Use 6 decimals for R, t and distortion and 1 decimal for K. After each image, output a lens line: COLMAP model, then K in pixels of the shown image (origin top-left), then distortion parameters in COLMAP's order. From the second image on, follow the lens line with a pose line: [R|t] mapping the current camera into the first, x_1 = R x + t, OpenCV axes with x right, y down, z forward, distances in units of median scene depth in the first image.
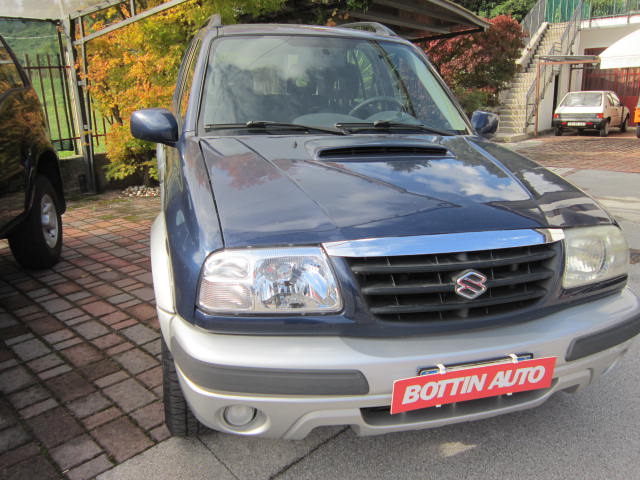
lens RADIAL K [[525.7, 0, 319.8], [0, 525.7, 241.4], [0, 0, 1]] dist [-0.036073, 0.007616]
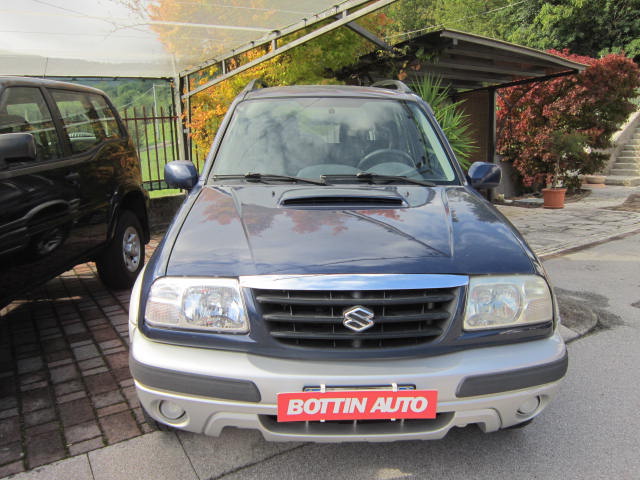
lens RADIAL K [[525.7, 0, 319.6], [0, 525.7, 240.6], [0, 0, 1]] dist [-0.036073, 0.007616]
pose [[0.971516, 0.037953, -0.233916, 0.366507], [-0.054781, 0.996324, -0.065866, -0.007195], [0.230556, 0.076804, 0.970023, -0.128031]]
